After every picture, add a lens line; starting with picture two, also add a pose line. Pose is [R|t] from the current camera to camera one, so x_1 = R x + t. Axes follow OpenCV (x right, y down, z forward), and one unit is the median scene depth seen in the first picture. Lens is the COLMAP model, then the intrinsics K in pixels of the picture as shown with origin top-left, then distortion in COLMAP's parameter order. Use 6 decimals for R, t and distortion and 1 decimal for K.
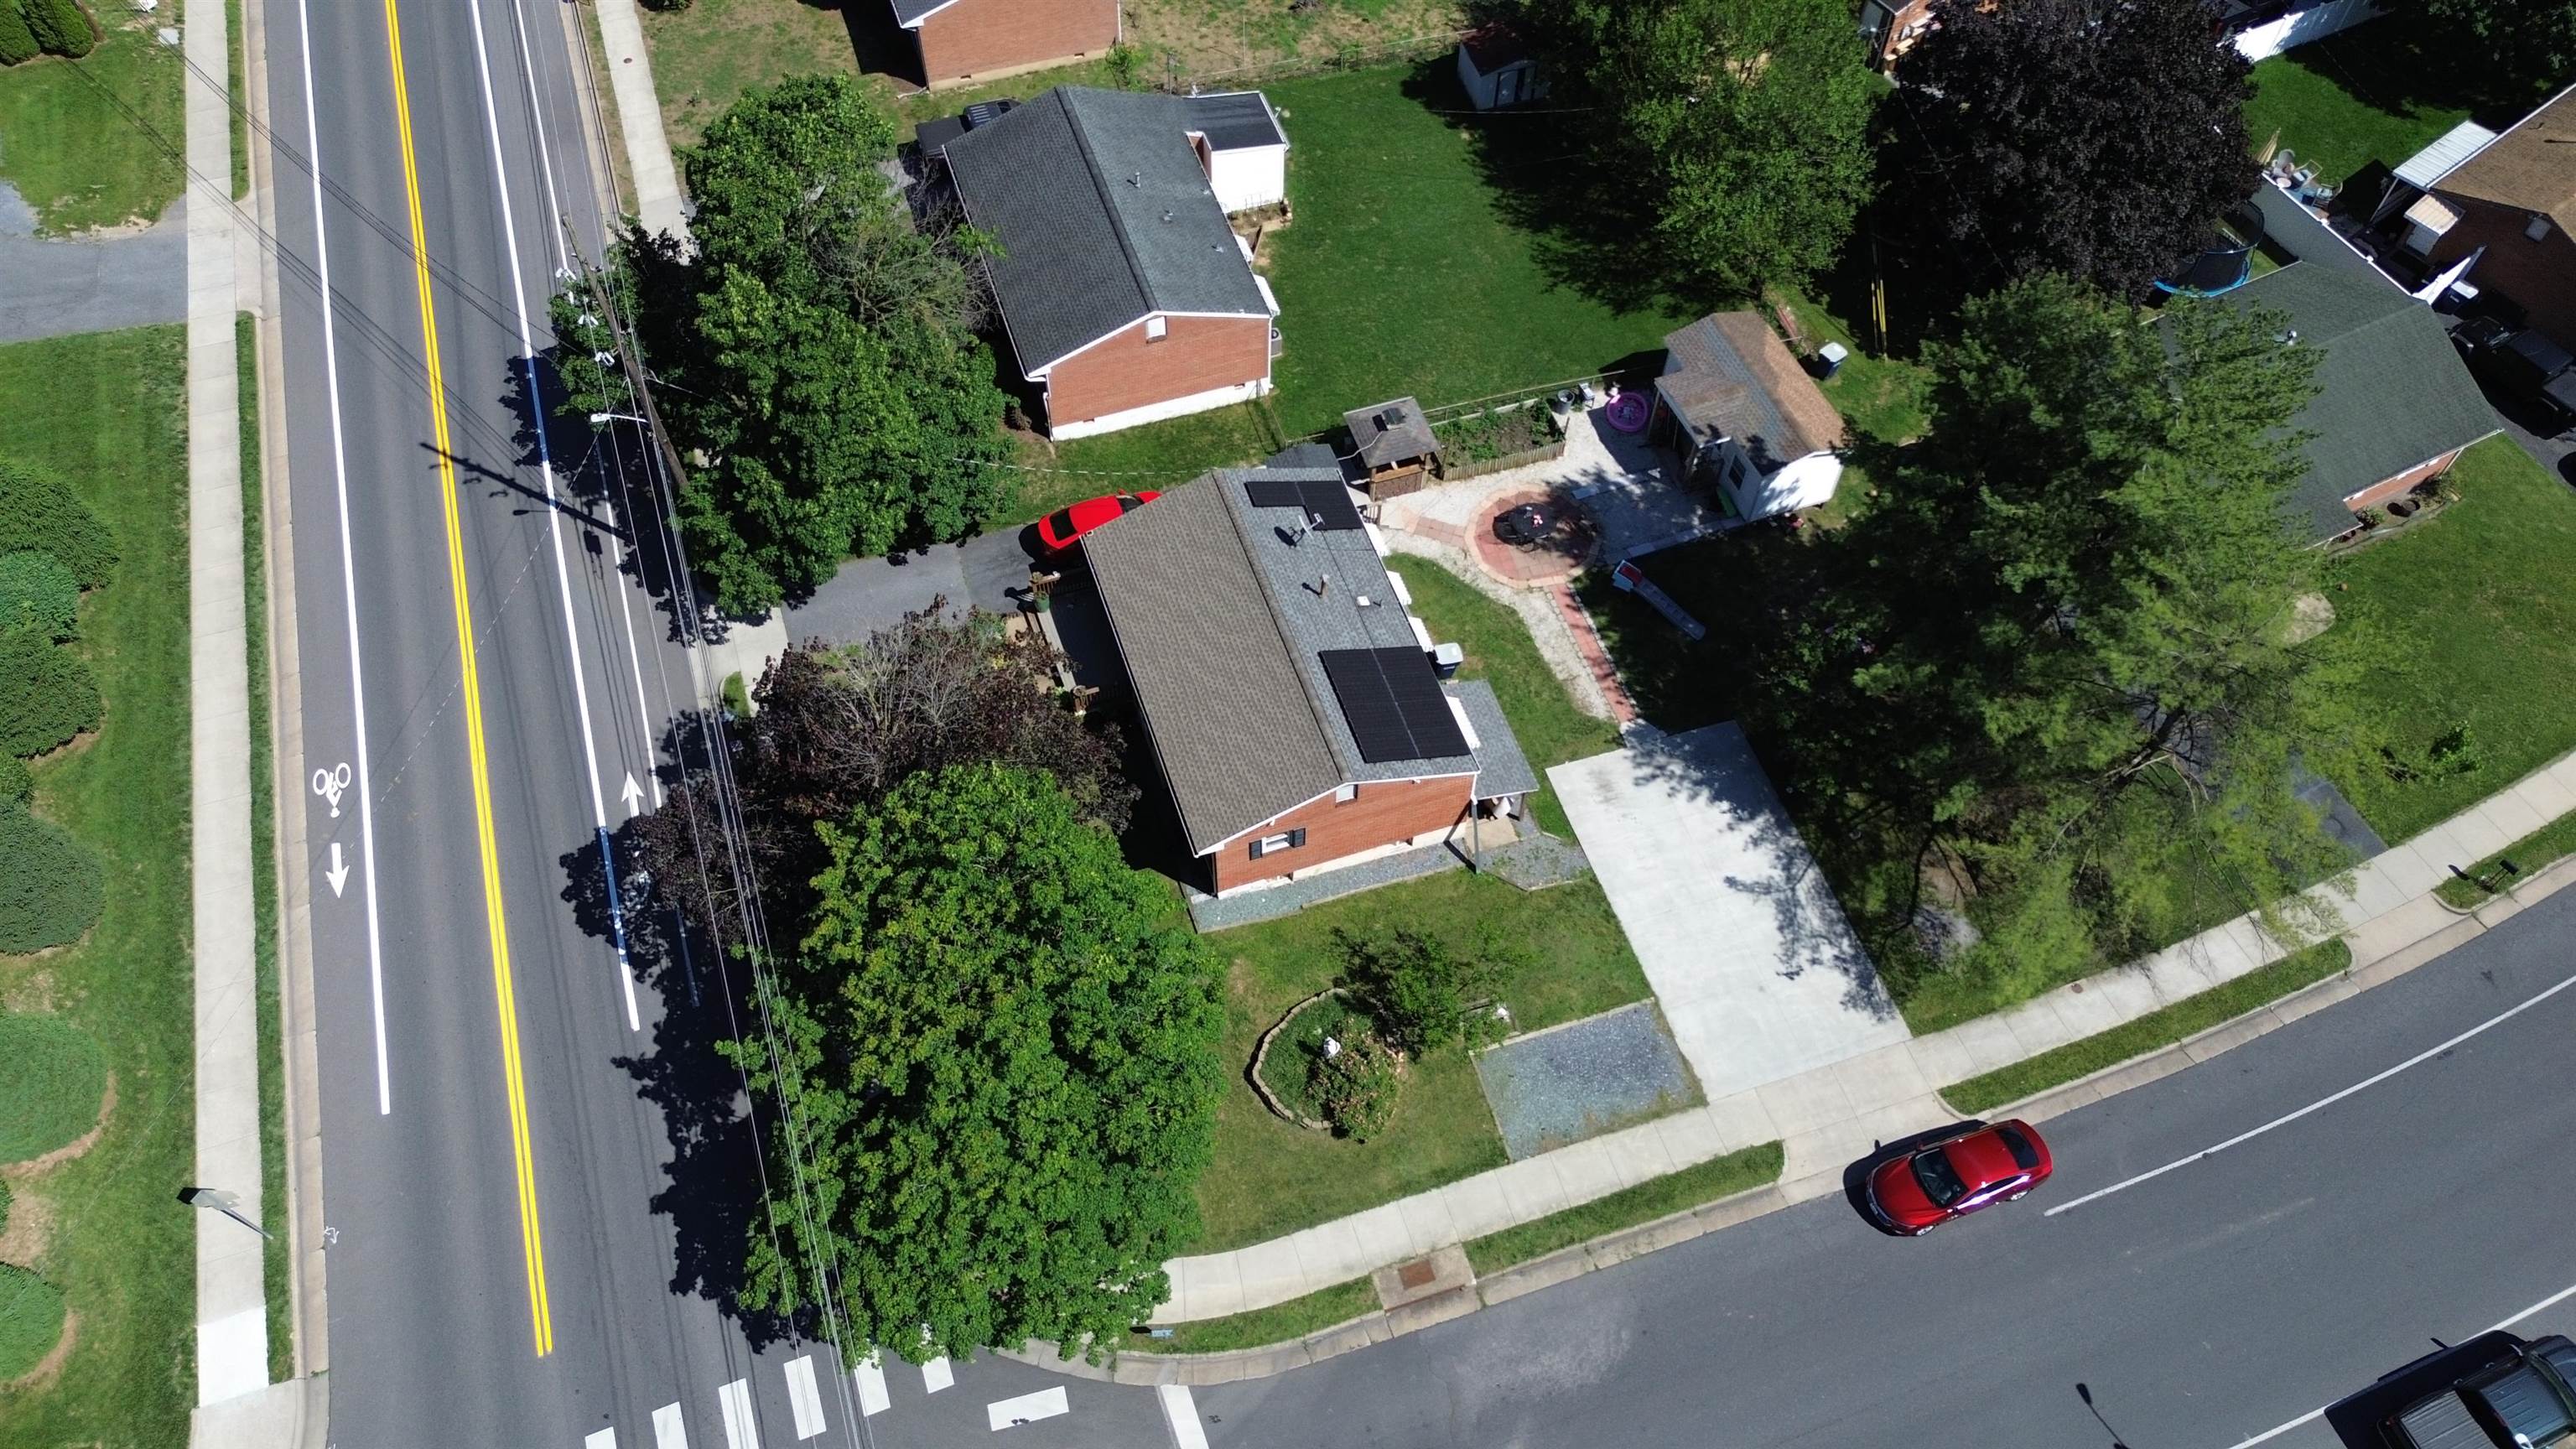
lens RADIAL K [[1798.6, 0, 1284.9], [0, 1798.6, 729.0], [0, 0, 1]] dist [0.090086, -0.092751]
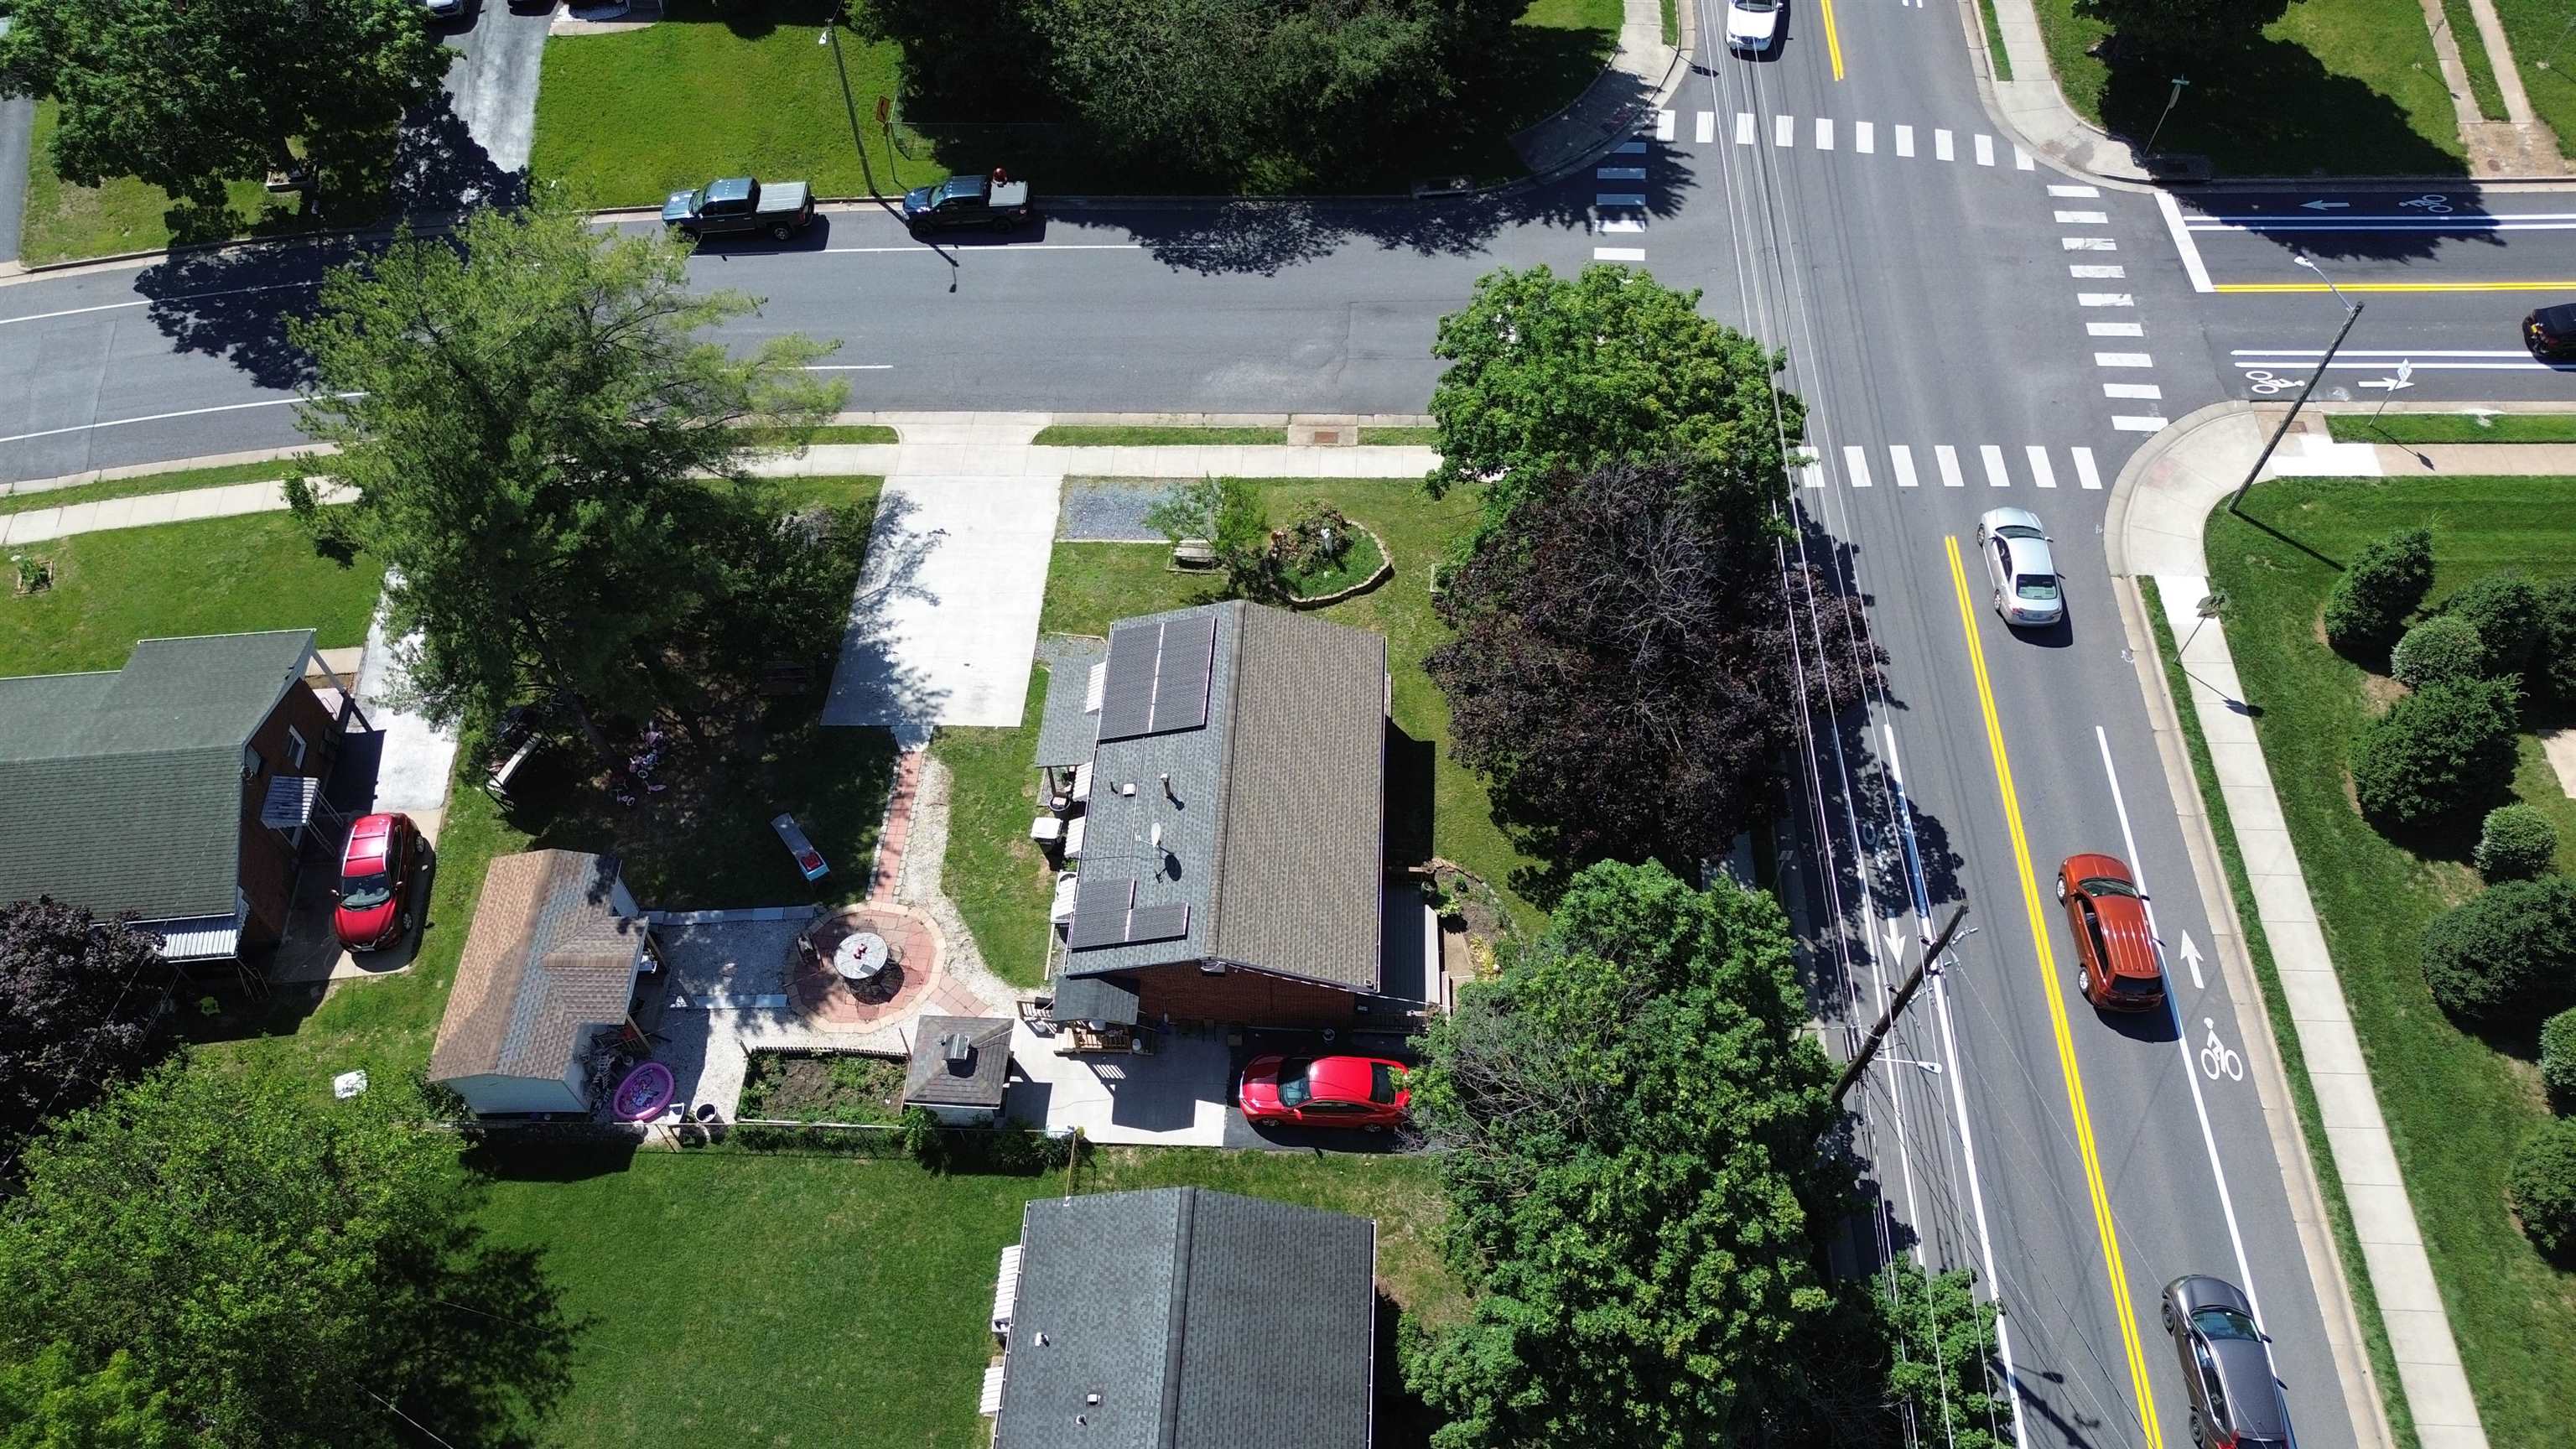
lens RADIAL K [[1798.6, 0, 1284.9], [0, 1798.6, 729.0], [0, 0, 1]] dist [0.090086, -0.092751]
pose [[-0.929804, -0.298715, 0.215020, -0.231443], [0.305896, -0.302310, 0.902794, -0.907997], [-0.204675, 0.905195, 0.372465, 0.604573]]
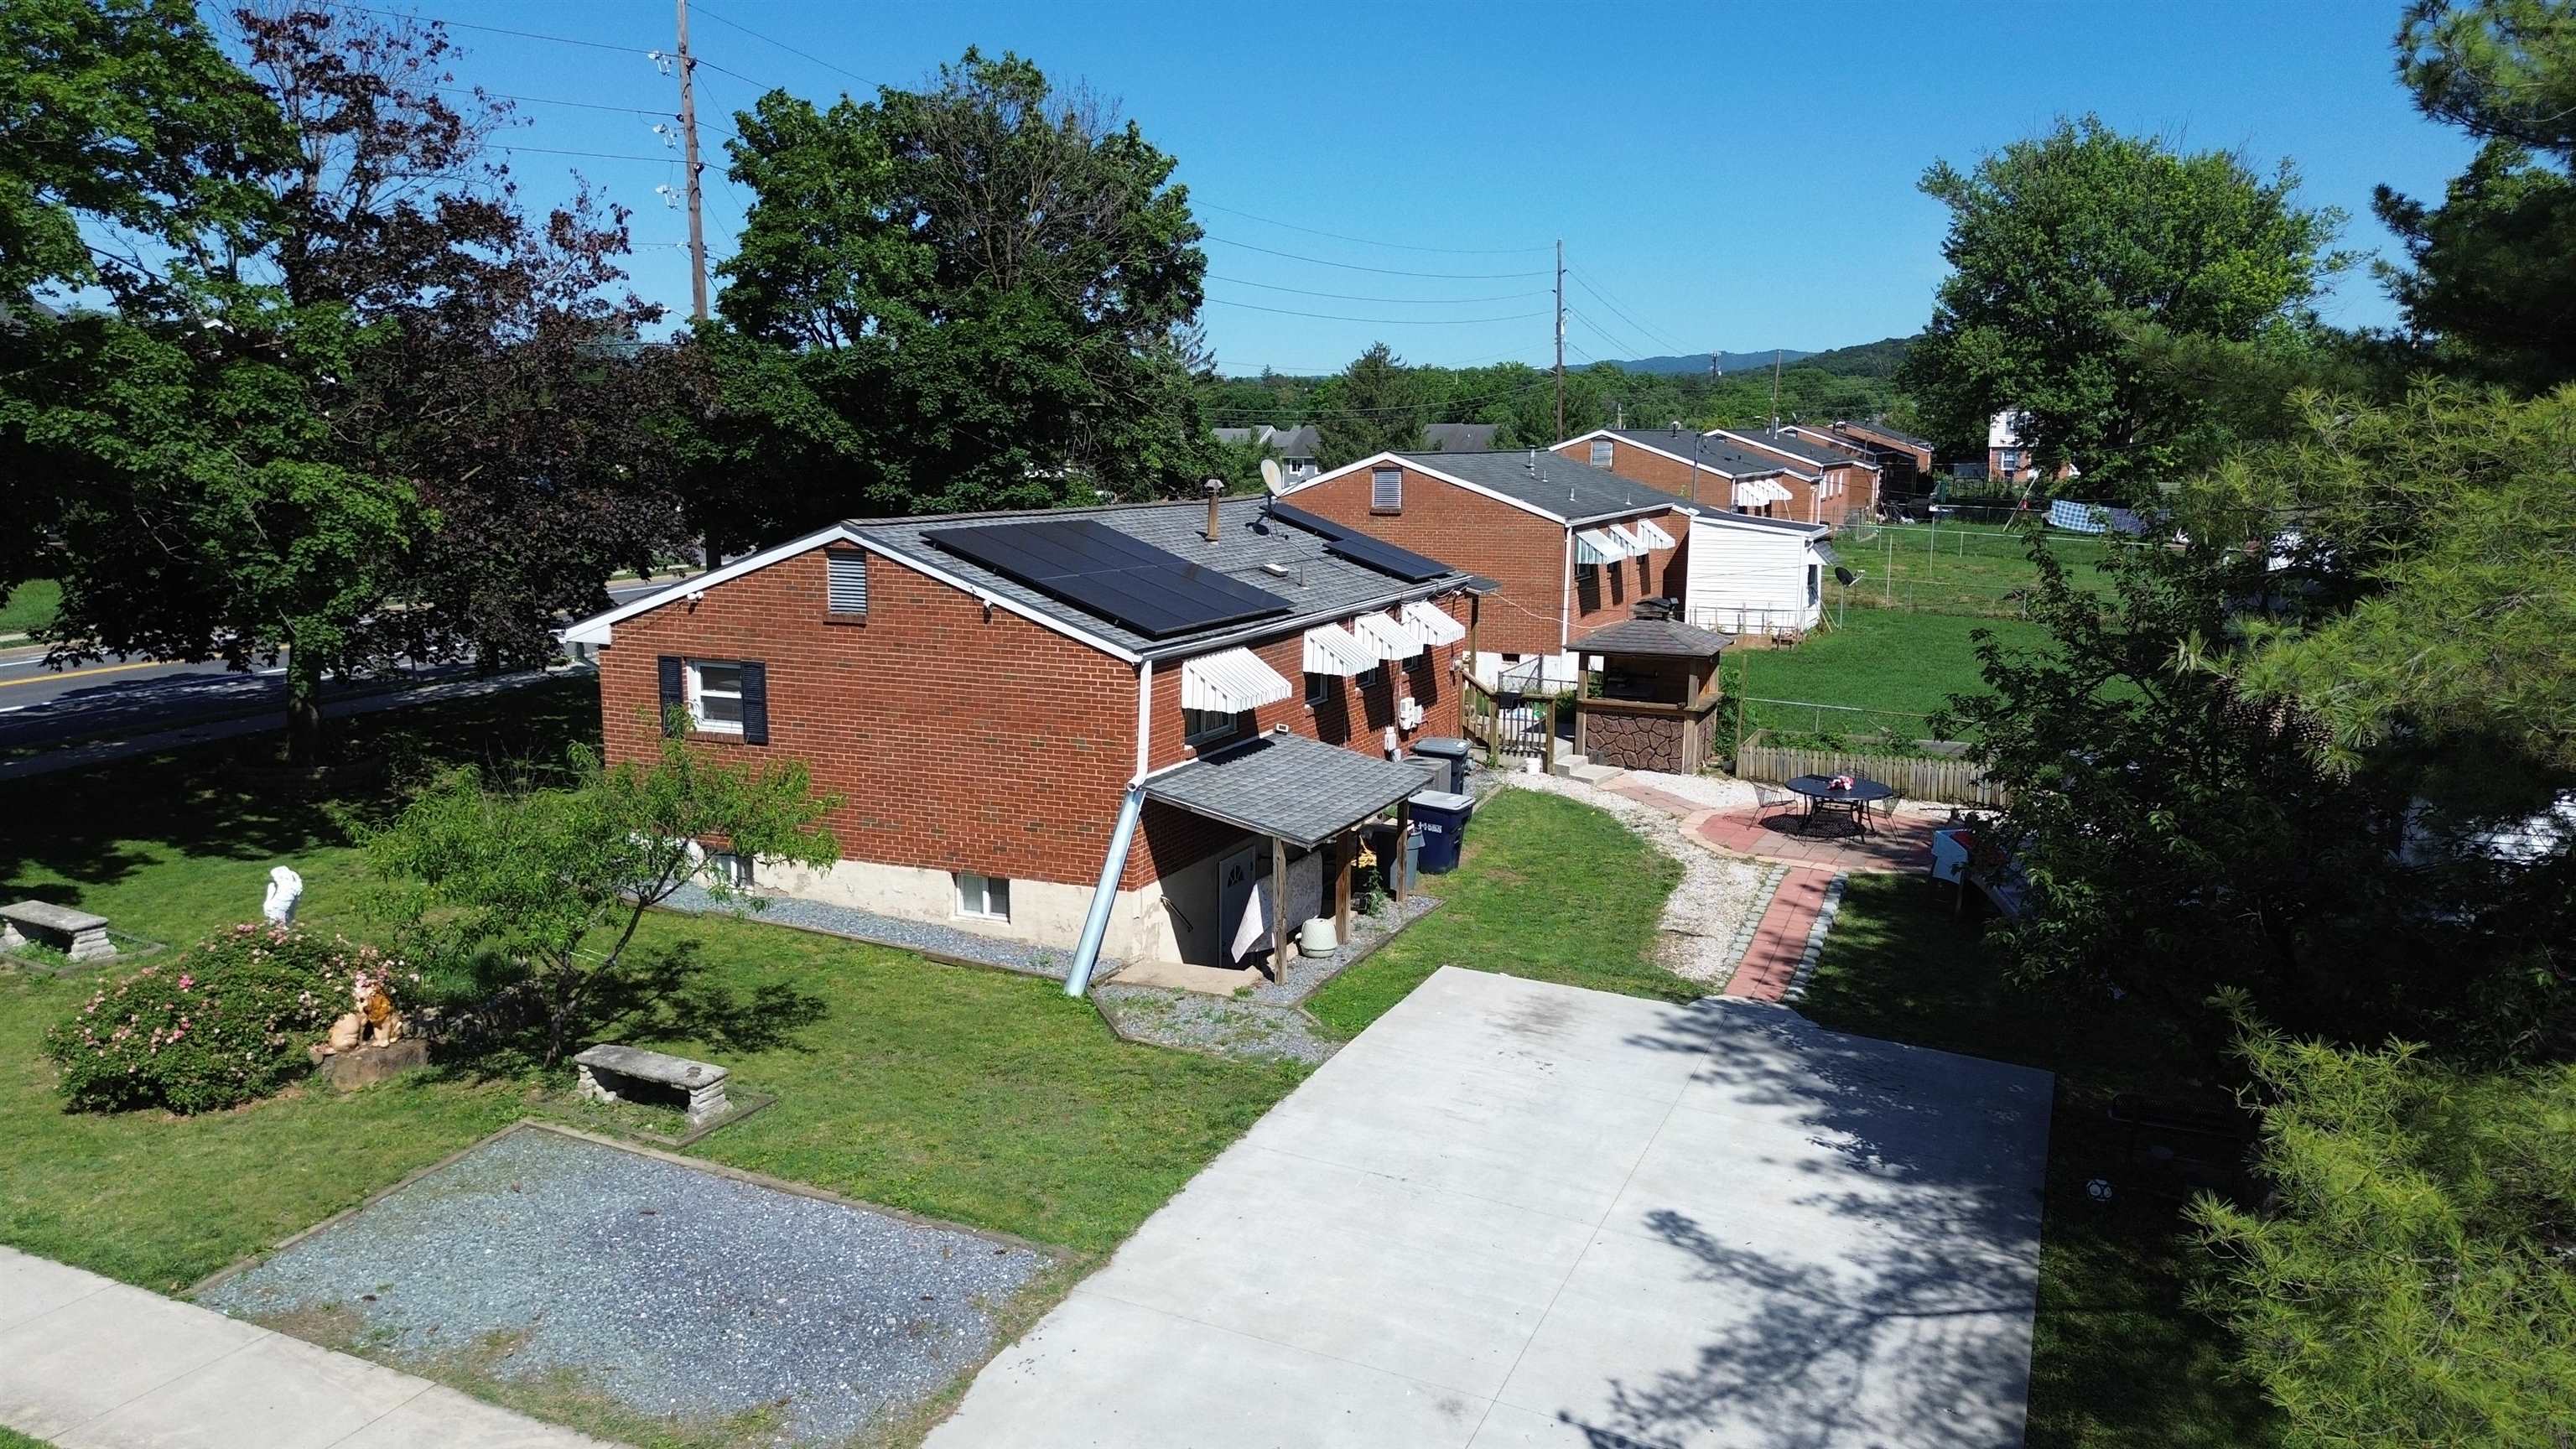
lens RADIAL K [[1840.7, 0, 1280.7], [0, 1840.7, 722.7], [0, 0, 1]] dist [0.007027, -0.007097]
pose [[0.739496, 0.103832, -0.665105, 0.382968], [-0.555459, 0.652272, -0.515758, 0.213268], [0.380277, 0.750840, 0.540027, 0.772860]]
